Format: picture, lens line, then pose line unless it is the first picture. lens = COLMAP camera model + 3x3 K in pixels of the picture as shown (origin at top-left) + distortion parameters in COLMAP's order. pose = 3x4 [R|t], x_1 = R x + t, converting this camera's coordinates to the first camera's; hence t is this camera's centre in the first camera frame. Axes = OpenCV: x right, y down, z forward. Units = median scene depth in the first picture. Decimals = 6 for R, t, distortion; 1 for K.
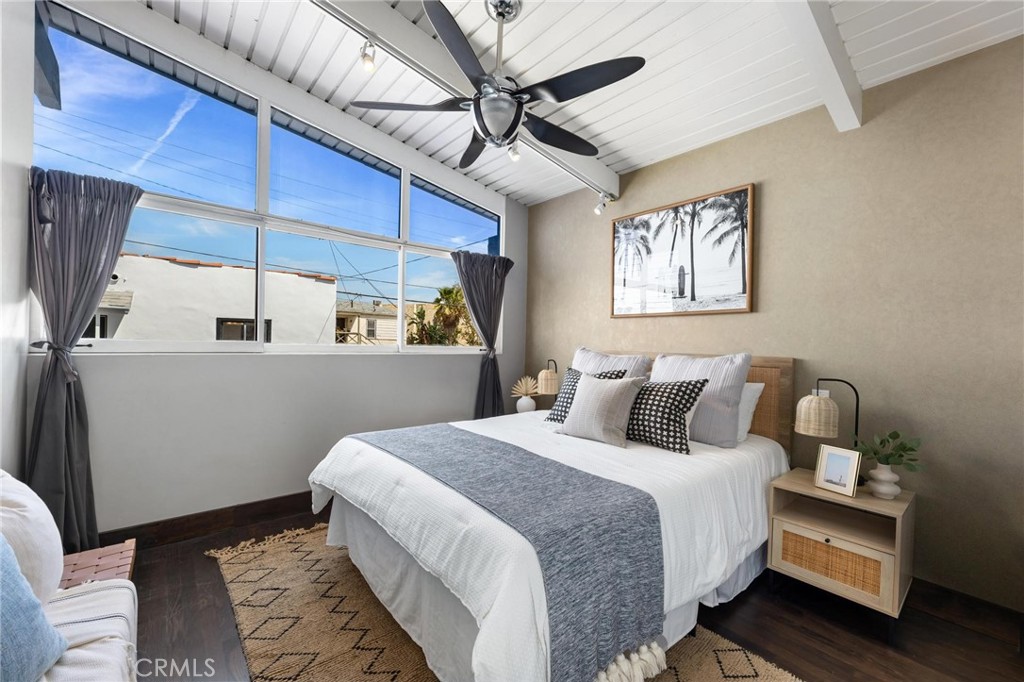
lens RADIAL K [[406.8, 0, 512.3], [0, 406.8, 343.8], [0, 0, 1]] dist [-0.000836, 0.000100]
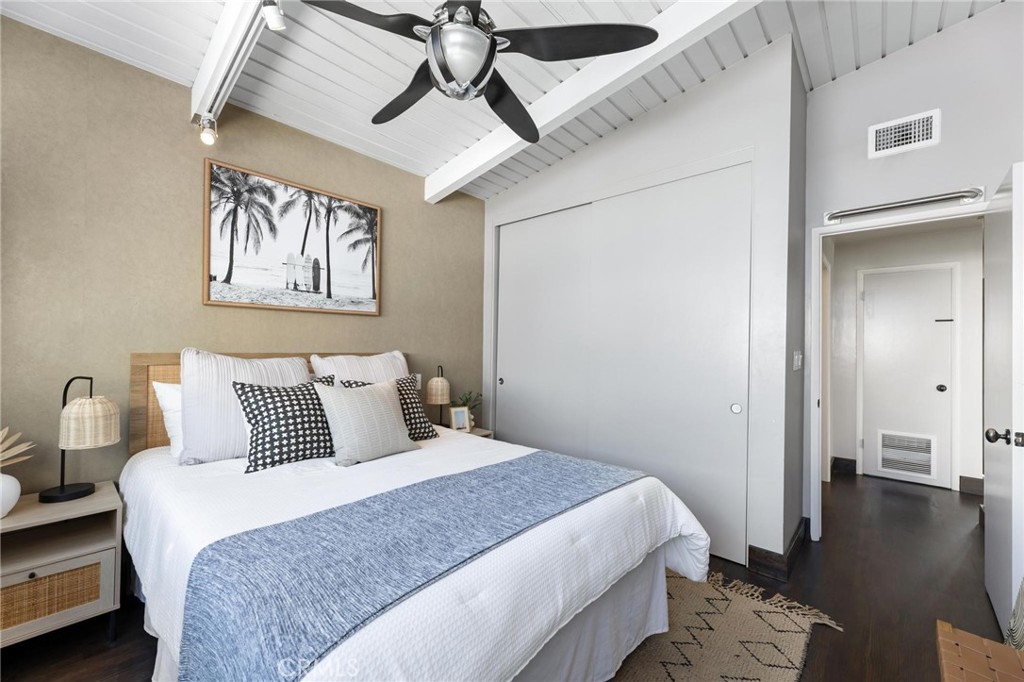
lens RADIAL K [[406.8, 0, 512.3], [0, 406.8, 343.8], [0, 0, 1]] dist [-0.000836, 0.000100]
pose [[-0.135938, -0.023071, 0.990449, -0.579382], [-0.014444, 0.999669, 0.021303, -0.024392], [-0.990612, -0.011410, -0.136226, 0.696958]]
